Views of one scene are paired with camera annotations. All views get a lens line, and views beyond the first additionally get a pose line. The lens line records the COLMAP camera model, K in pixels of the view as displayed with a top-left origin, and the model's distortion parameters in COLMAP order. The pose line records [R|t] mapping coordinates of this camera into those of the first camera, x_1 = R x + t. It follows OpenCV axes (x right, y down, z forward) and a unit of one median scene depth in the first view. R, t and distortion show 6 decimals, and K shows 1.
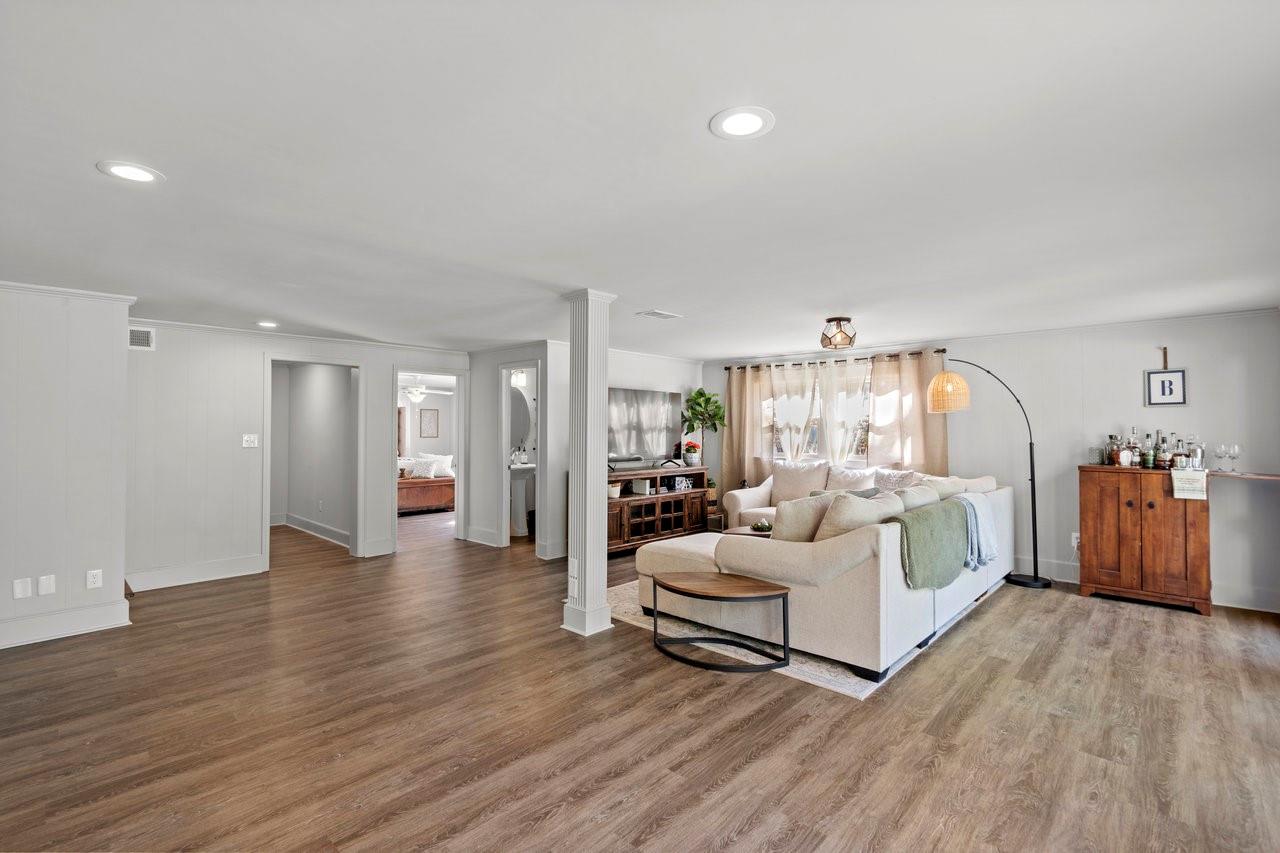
lens RADIAL K [[584.8, 0, 632.6], [0, 584.8, 432.6], [0, 0, 1]] dist [-0.000762, 0.001635]
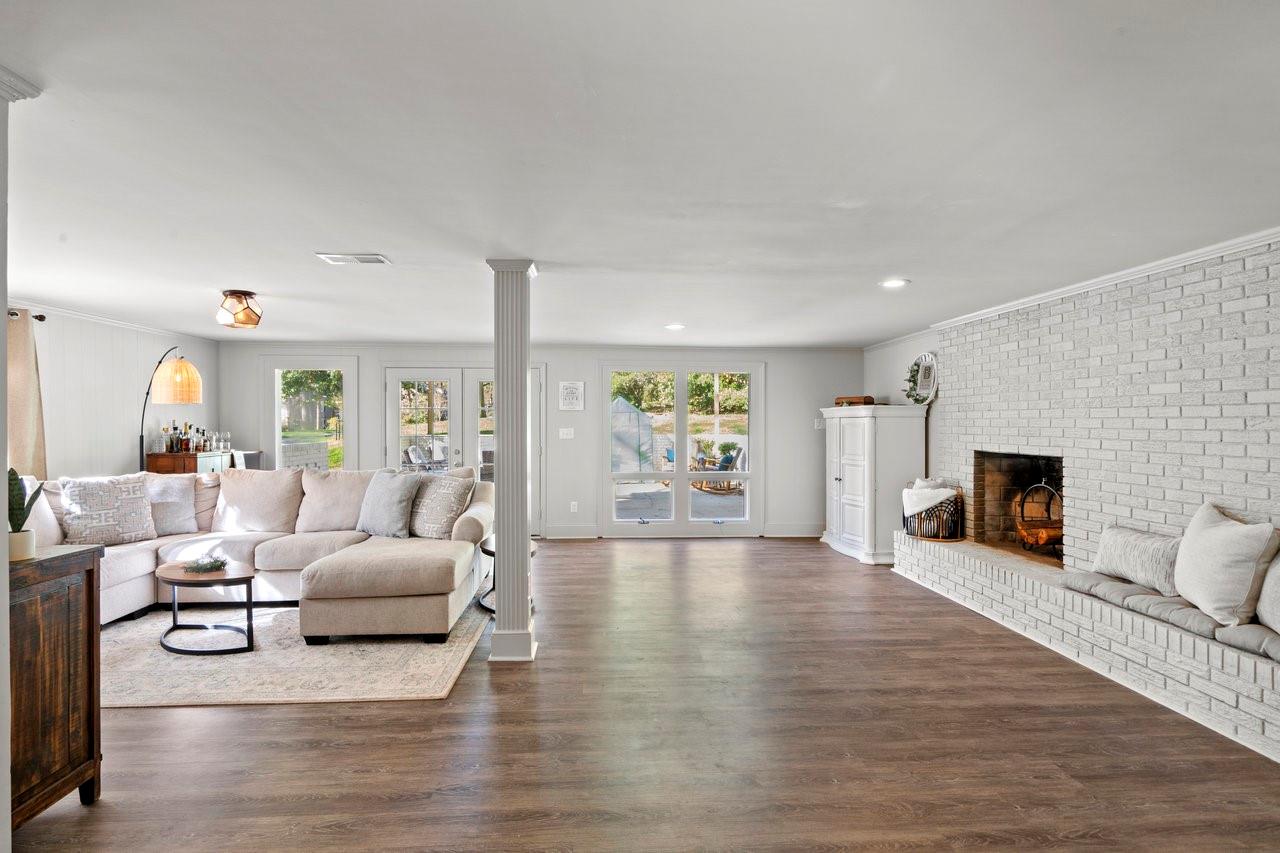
lens RADIAL K [[584.8, 0, 648.2], [0, 584.8, 422.5], [0, 0, 1]] dist [-0.000762, 0.001635]
pose [[-0.740165, -0.000954, 0.672424, -0.547359], [0.004014, 0.999975, 0.005837, -0.005858], [-0.672413, 0.007019, -0.740143, 1.027229]]
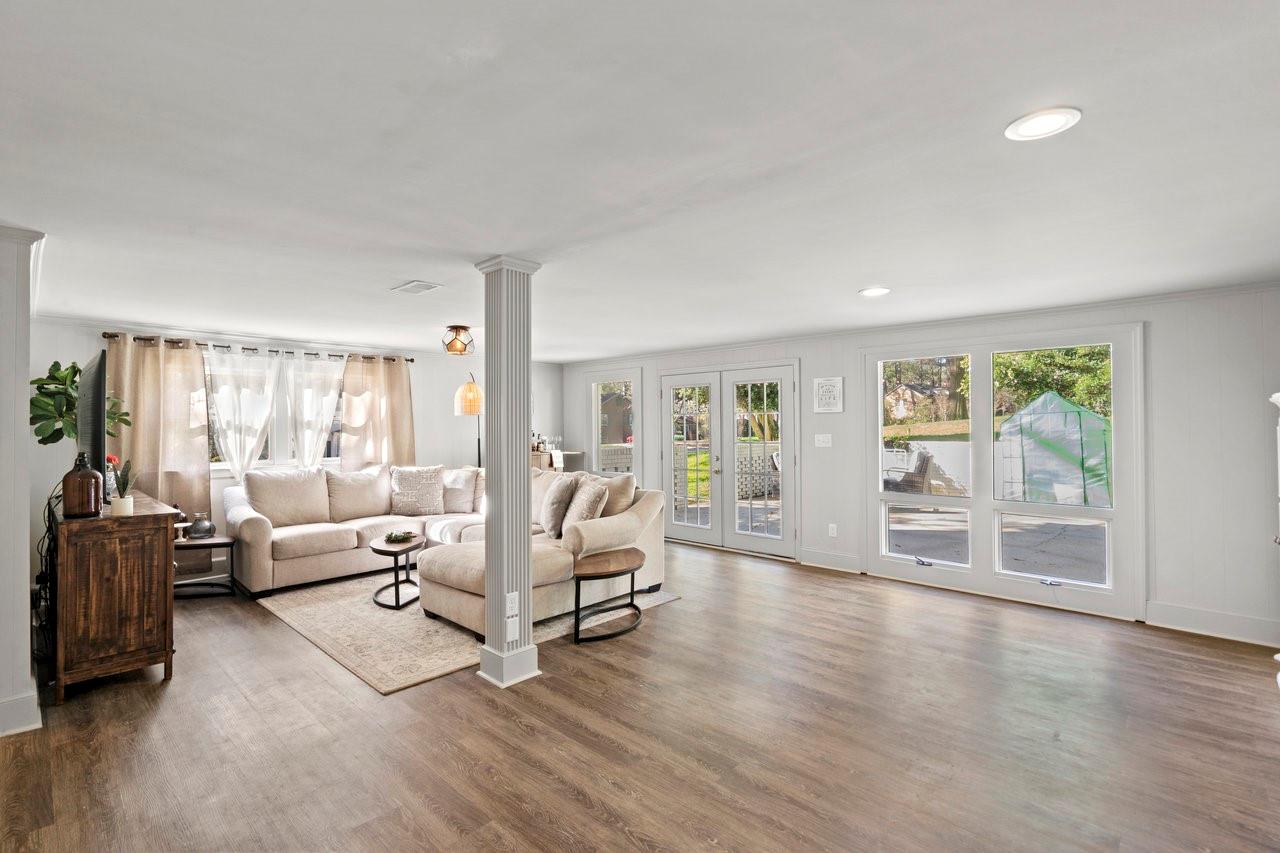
lens RADIAL K [[584.8, 0, 637.1], [0, 584.8, 423.1], [0, 0, 1]] dist [-0.000762, 0.001635]
pose [[-0.004884, 0.006940, 0.999964, -0.607301], [0.013108, 0.999890, -0.006875, -0.004019], [-0.999902, 0.013074, -0.004974, 0.564096]]
